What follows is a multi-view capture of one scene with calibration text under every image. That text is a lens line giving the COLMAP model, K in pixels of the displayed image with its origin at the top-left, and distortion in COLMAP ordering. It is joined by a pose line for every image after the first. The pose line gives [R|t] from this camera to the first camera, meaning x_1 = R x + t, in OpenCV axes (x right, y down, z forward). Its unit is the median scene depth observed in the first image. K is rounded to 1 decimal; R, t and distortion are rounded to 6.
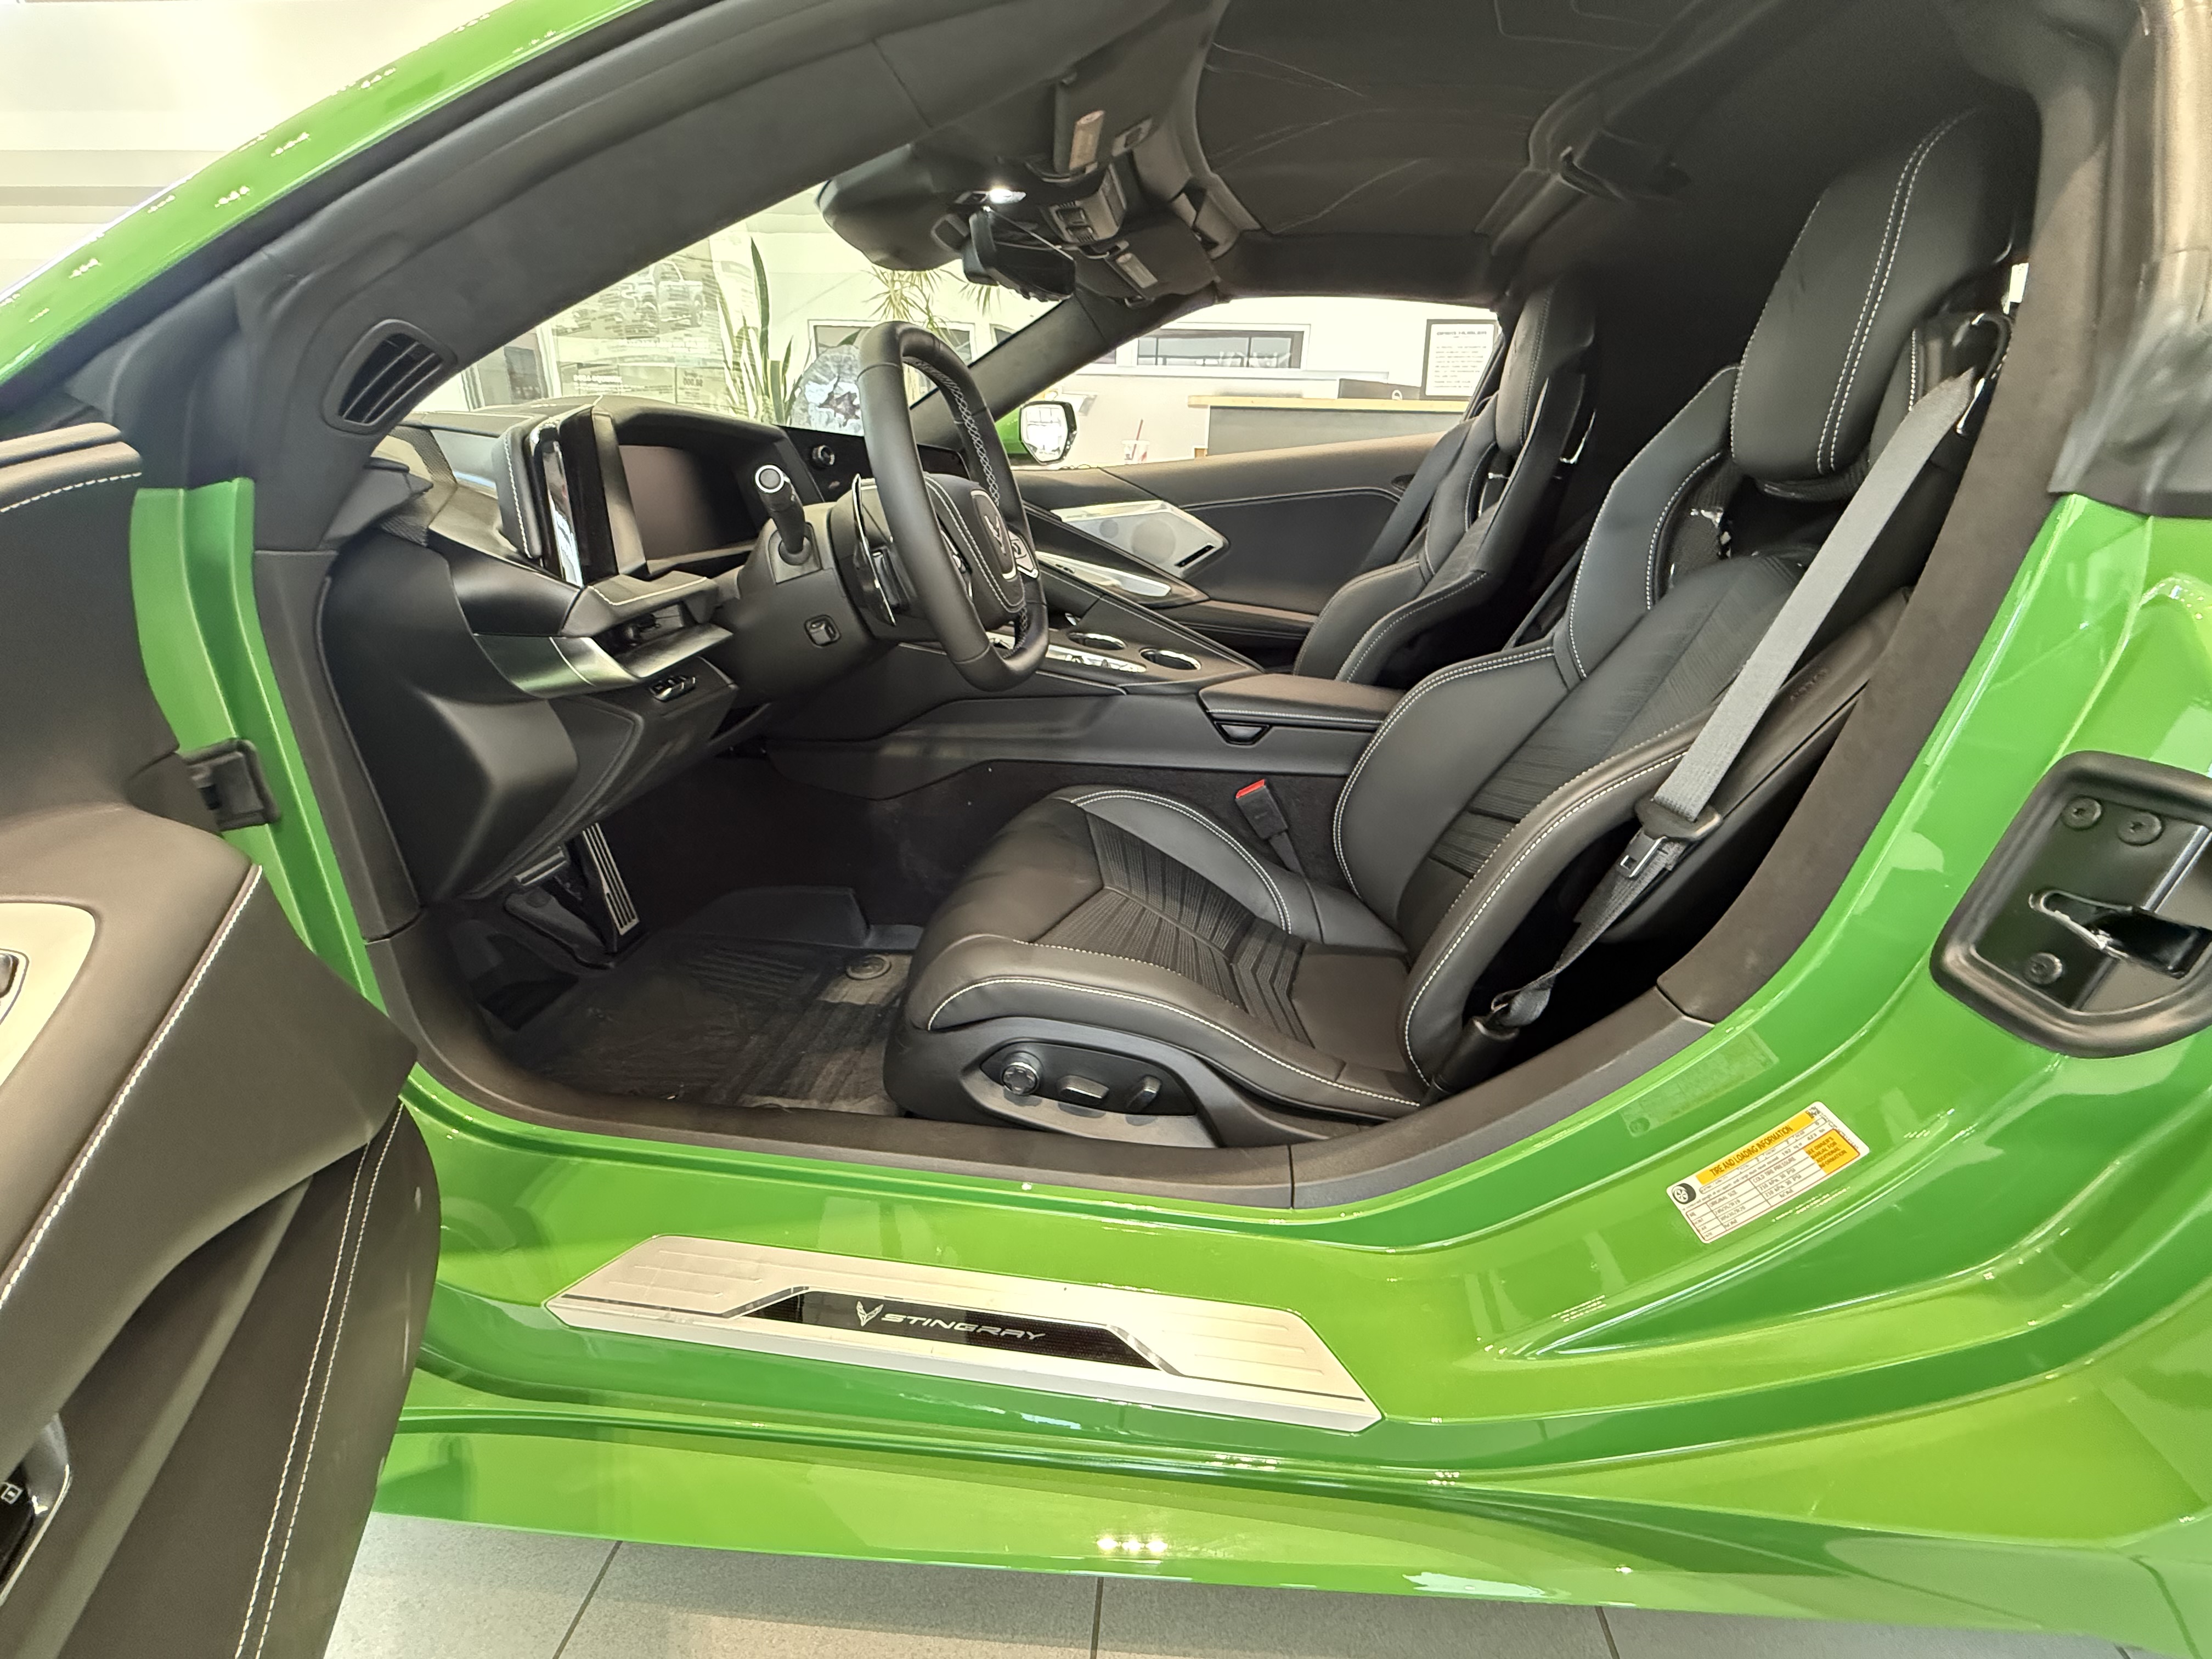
lens RADIAL K [[883.0, 0, 1101.0], [0, 883.0, 826.7], [0, 0, 1]] dist [-0.000697, 0.000300]
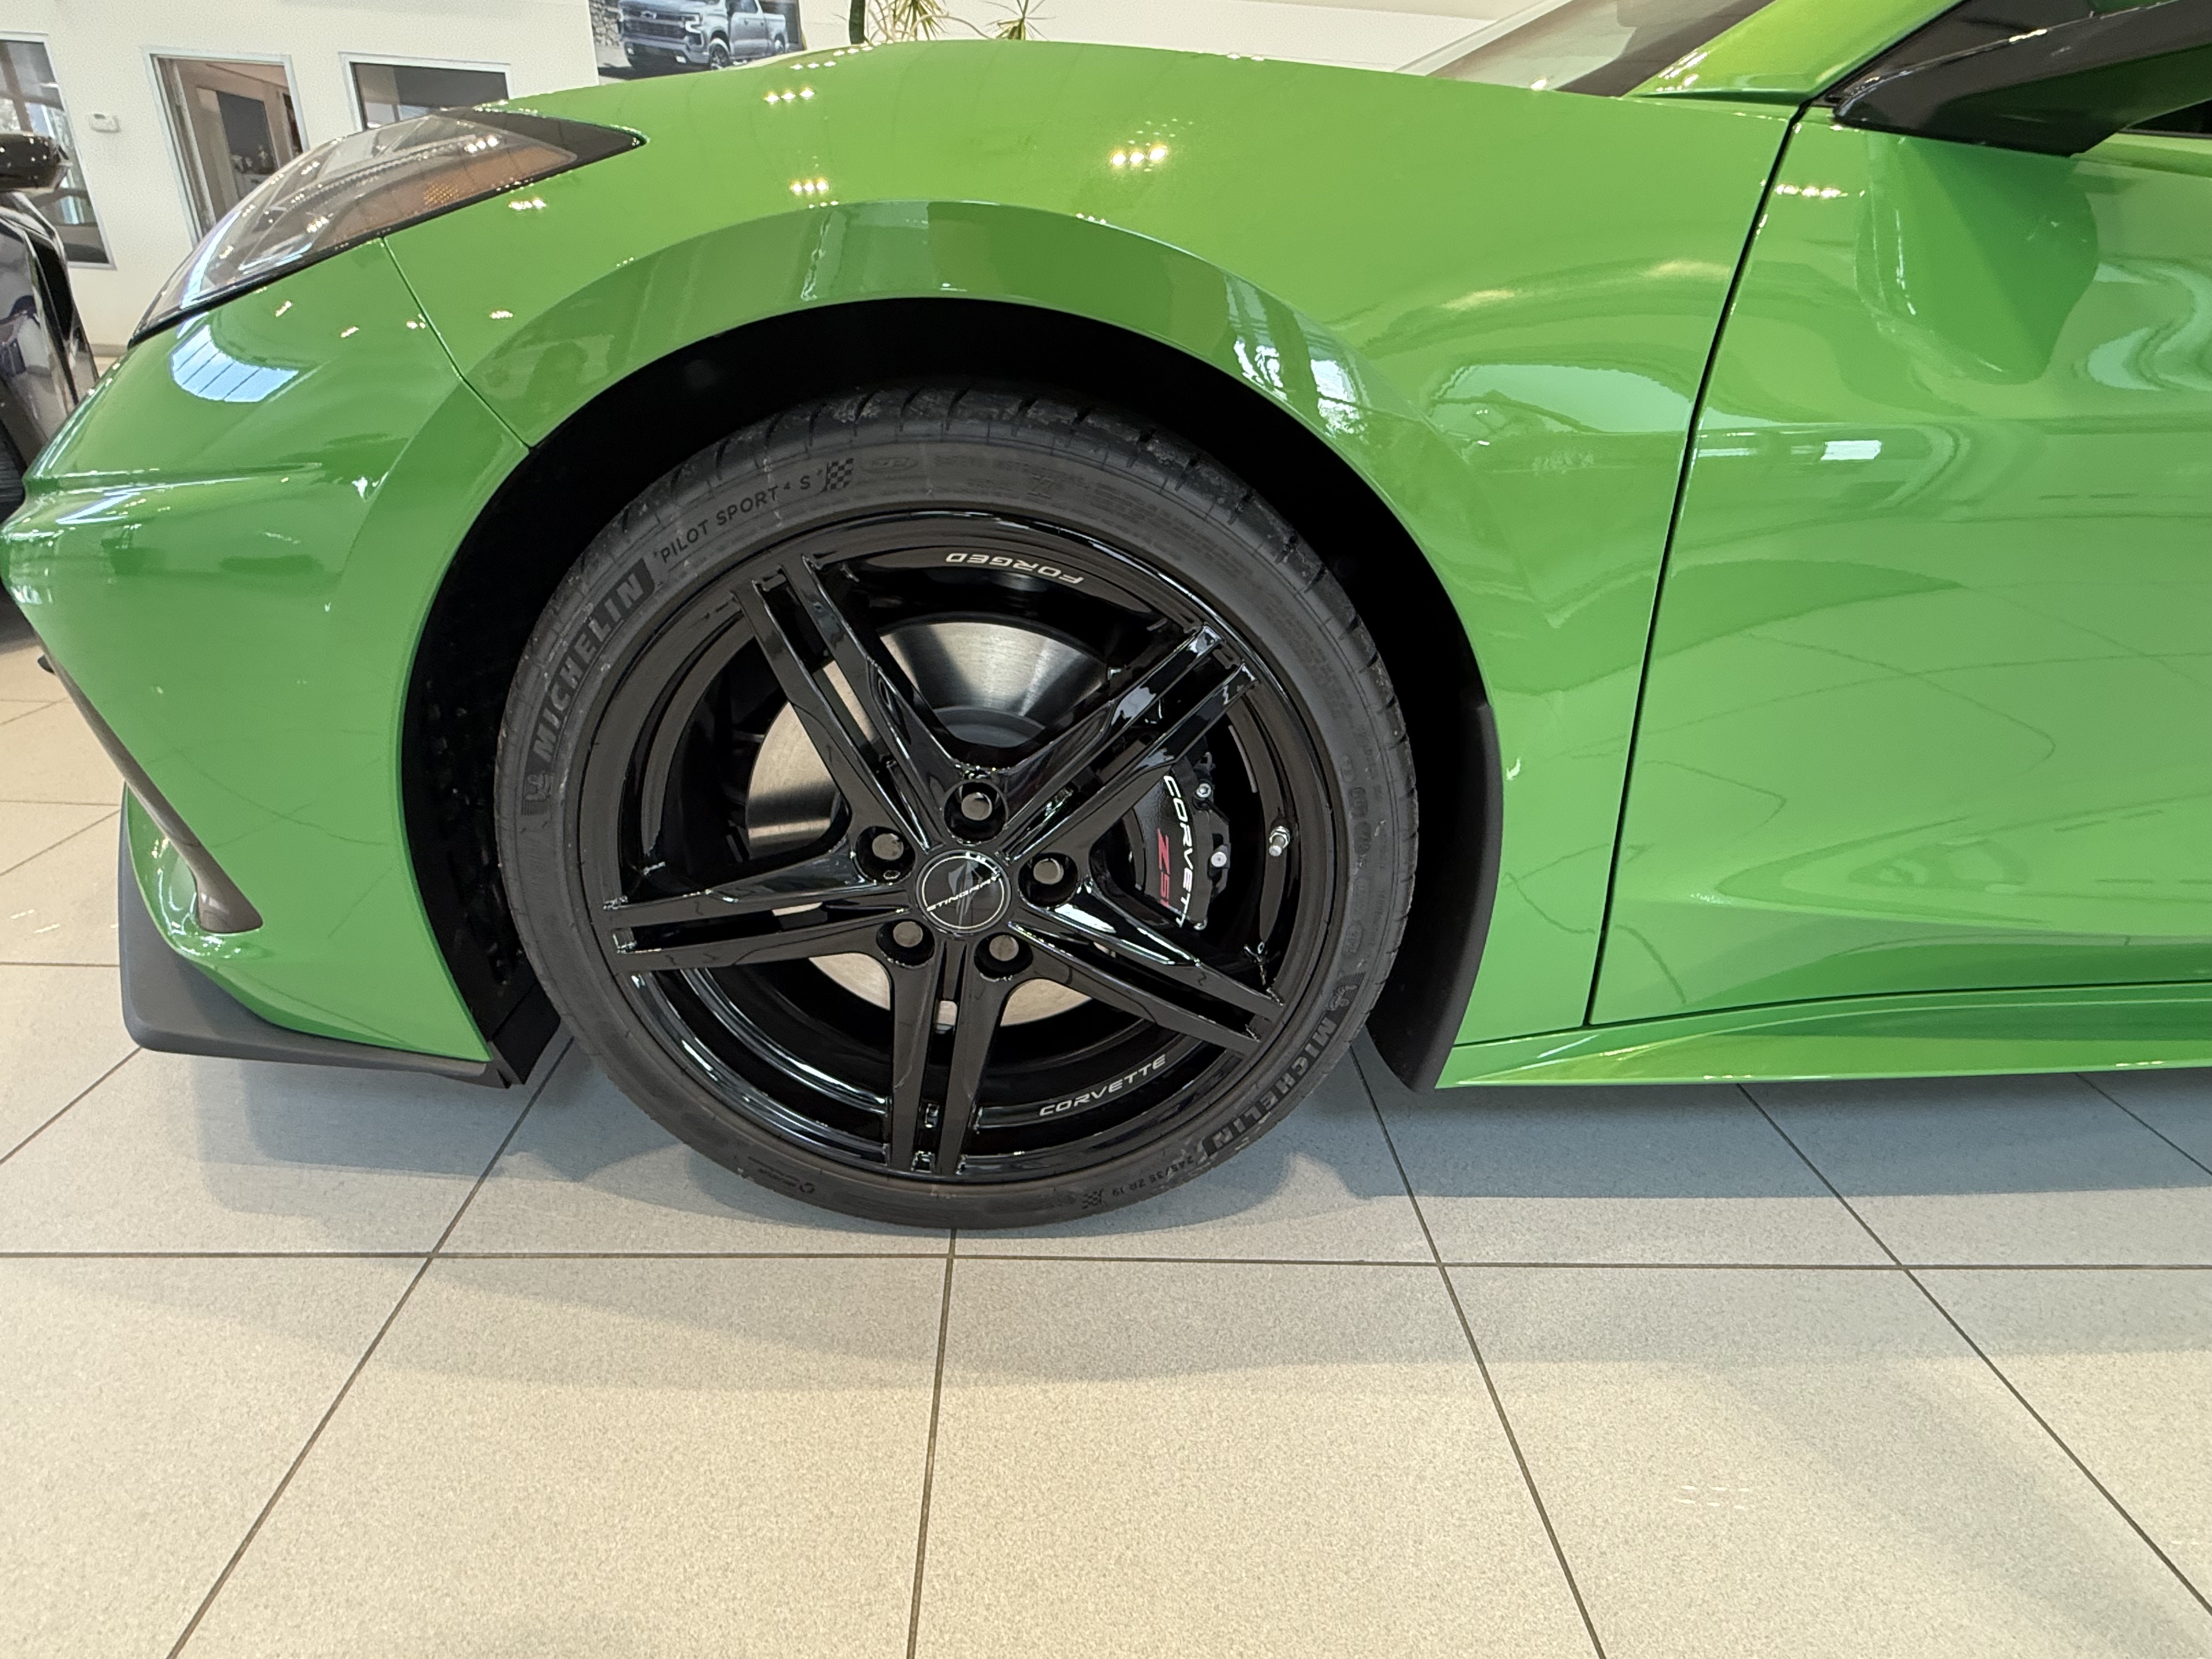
lens RADIAL K [[1092.8, 0, 1098.9], [0, 1092.8, 829.0], [0, 0, 1]] dist [0.001910, -0.001819]
pose [[0.988203, -0.042131, 0.147241, -1.541909], [0.033156, 0.997470, 0.062883, 0.244533], [-0.149517, -0.057259, 0.987100, -0.215100]]
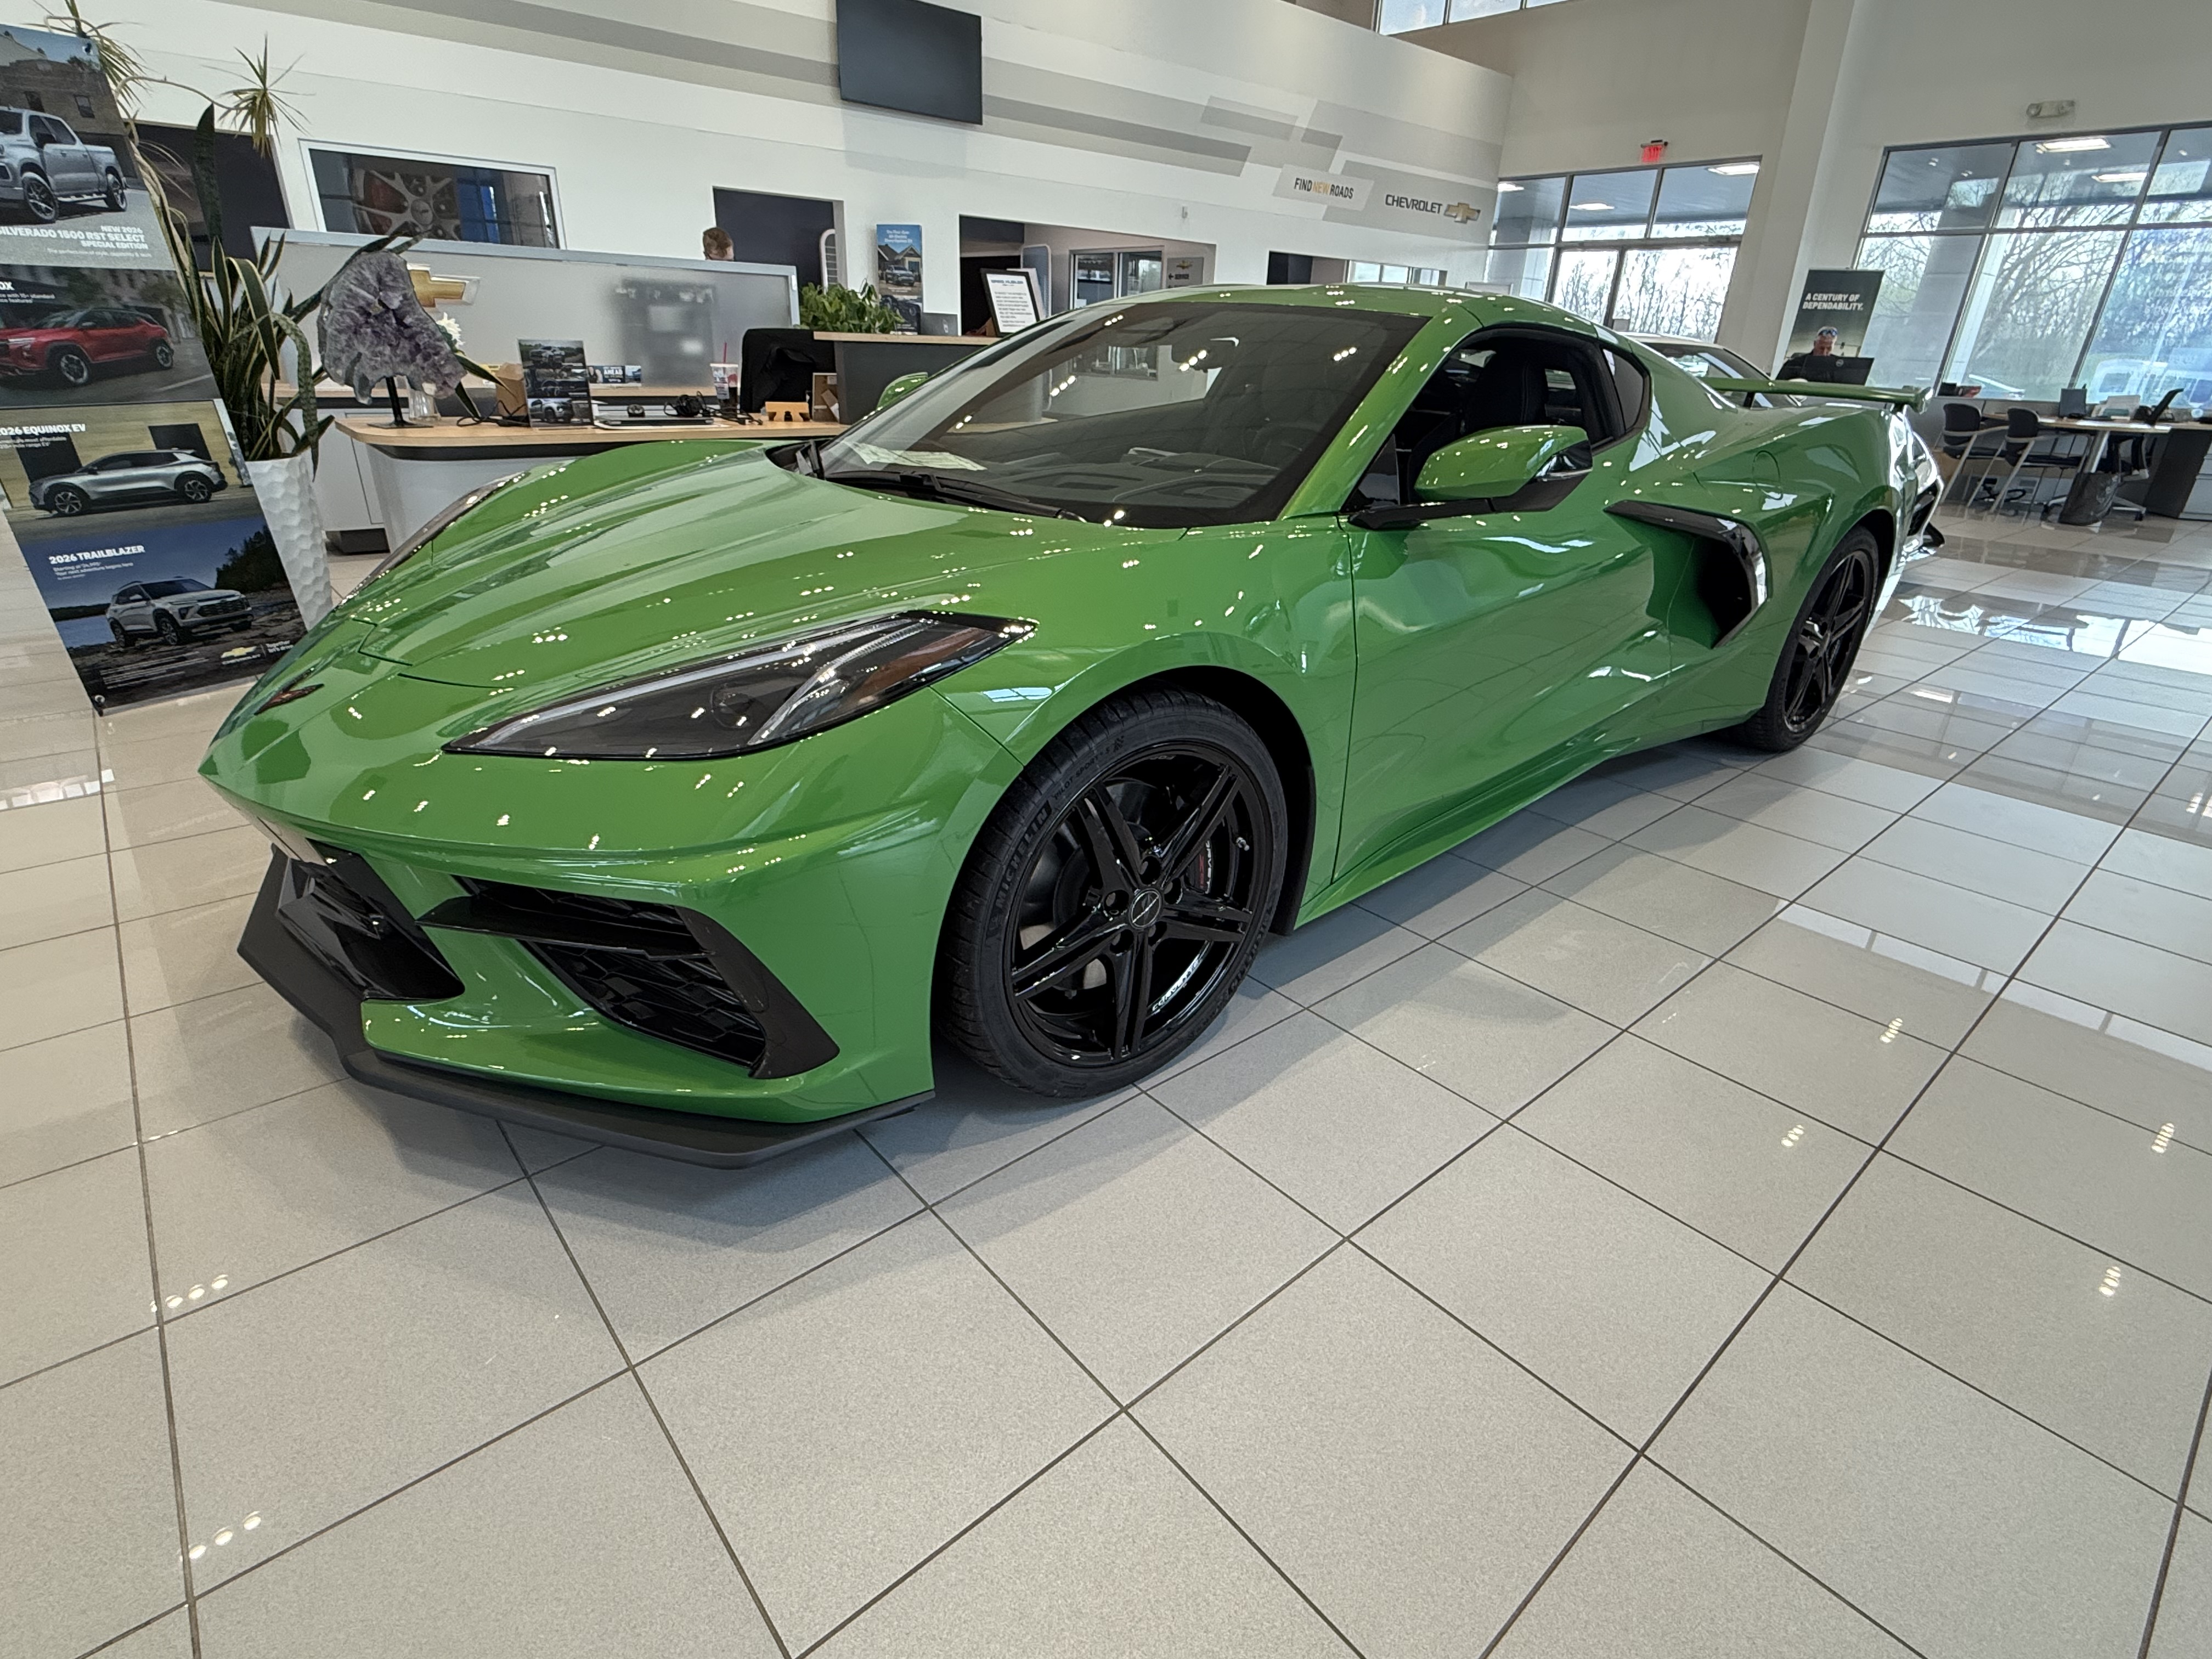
lens RADIAL K [[1092.8, 0, 1098.9], [0, 1092.8, 829.0], [0, 0, 1]] dist [0.001910, -0.001819]
pose [[0.683379, -0.303836, 0.663835, -2.916429], [0.258507, 0.951078, 0.169188, -0.160921], [-0.682764, 0.055986, 0.728491, -0.698483]]
